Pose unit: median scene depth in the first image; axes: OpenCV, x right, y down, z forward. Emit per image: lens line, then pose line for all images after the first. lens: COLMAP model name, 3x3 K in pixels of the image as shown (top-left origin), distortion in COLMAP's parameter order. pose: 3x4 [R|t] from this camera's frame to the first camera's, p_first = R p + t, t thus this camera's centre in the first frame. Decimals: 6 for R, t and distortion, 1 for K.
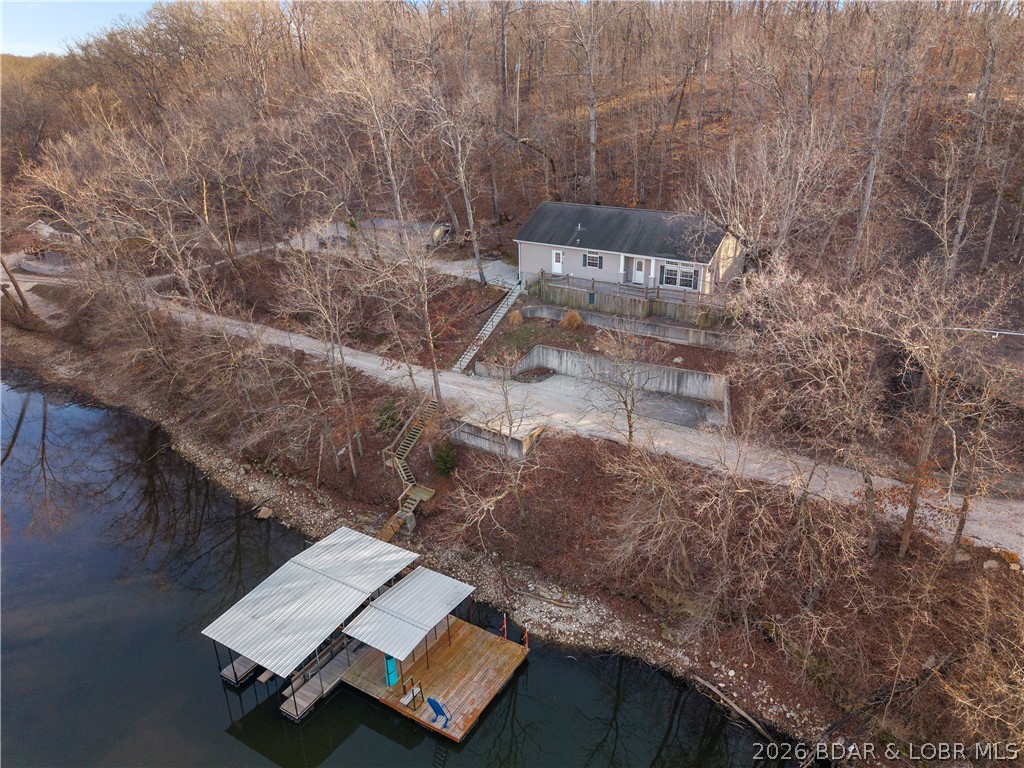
lens RADIAL K [[702.3, 0, 512.3], [0, 702.3, 398.9], [0, 0, 1]] dist [0.046115, -0.041766]
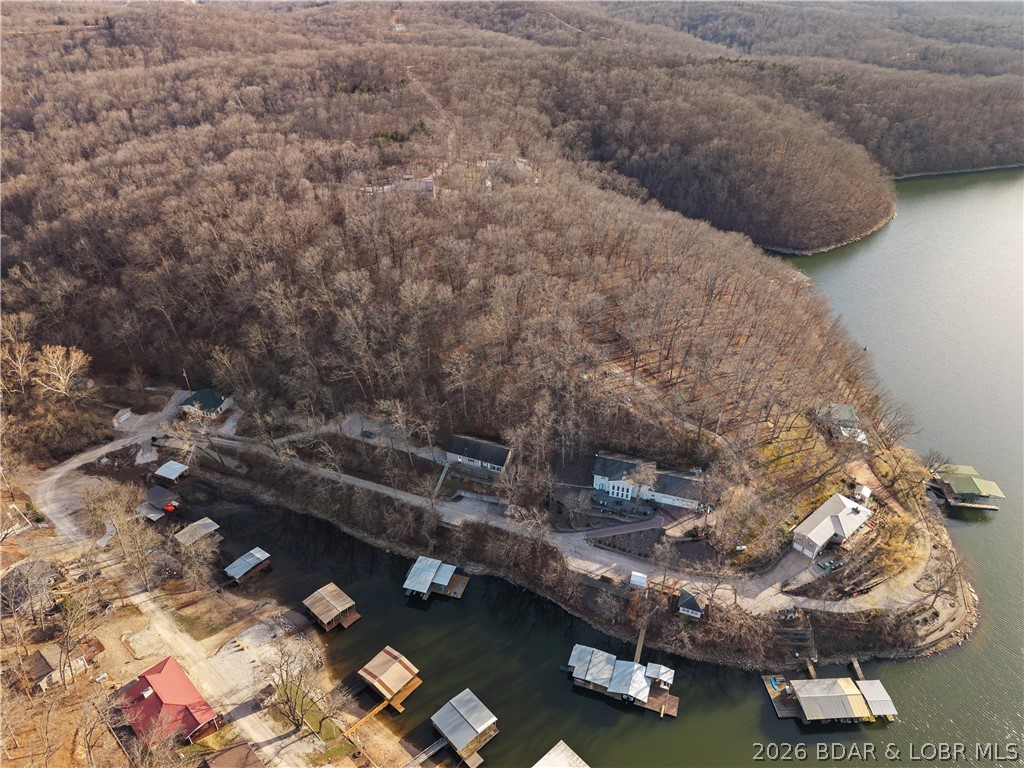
lens RADIAL K [[702.3, 0, 508.3], [0, 702.3, 386.1], [0, 0, 1]] dist [0.046115, -0.041766]
pose [[0.971878, -0.105426, 0.210566, -0.545805], [0.068142, 0.981836, 0.177070, -1.607632], [-0.225409, -0.157742, 0.961409, -3.158329]]
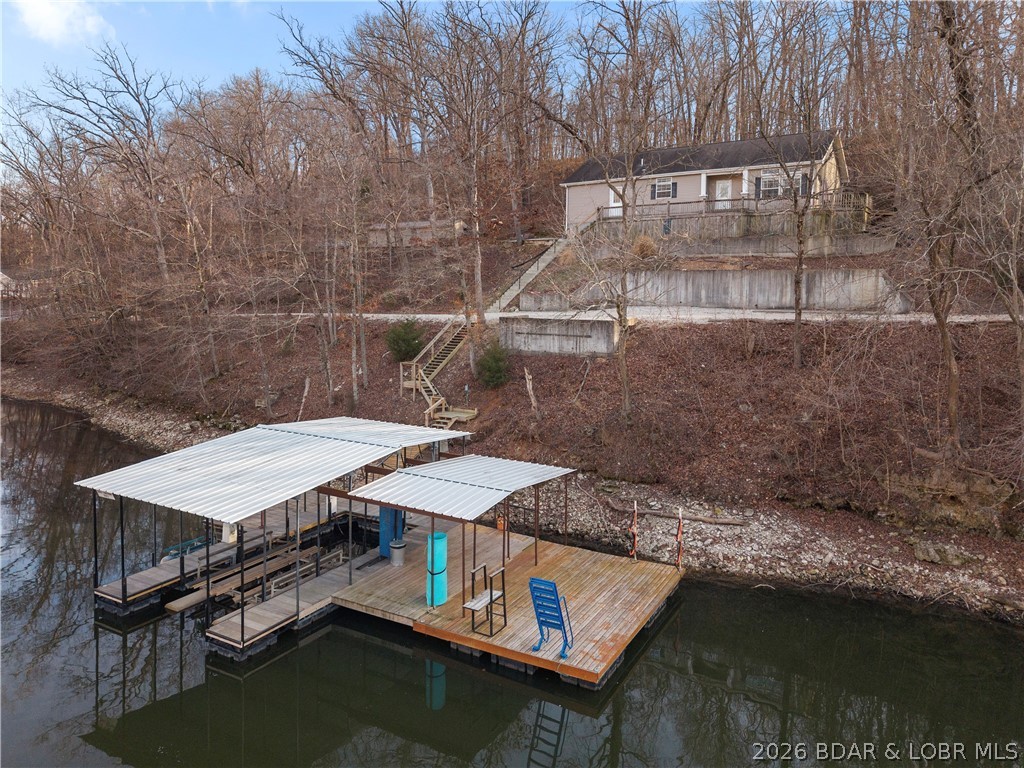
lens RADIAL K [[702.3, 0, 509.8], [0, 702.3, 357.8], [0, 0, 1]] dist [0.046115, -0.041766]
pose [[0.998924, 0.025852, 0.038497, -0.128870], [-0.012074, 0.946546, -0.322344, 0.360577], [-0.044773, 0.321533, 0.945839, 0.421713]]
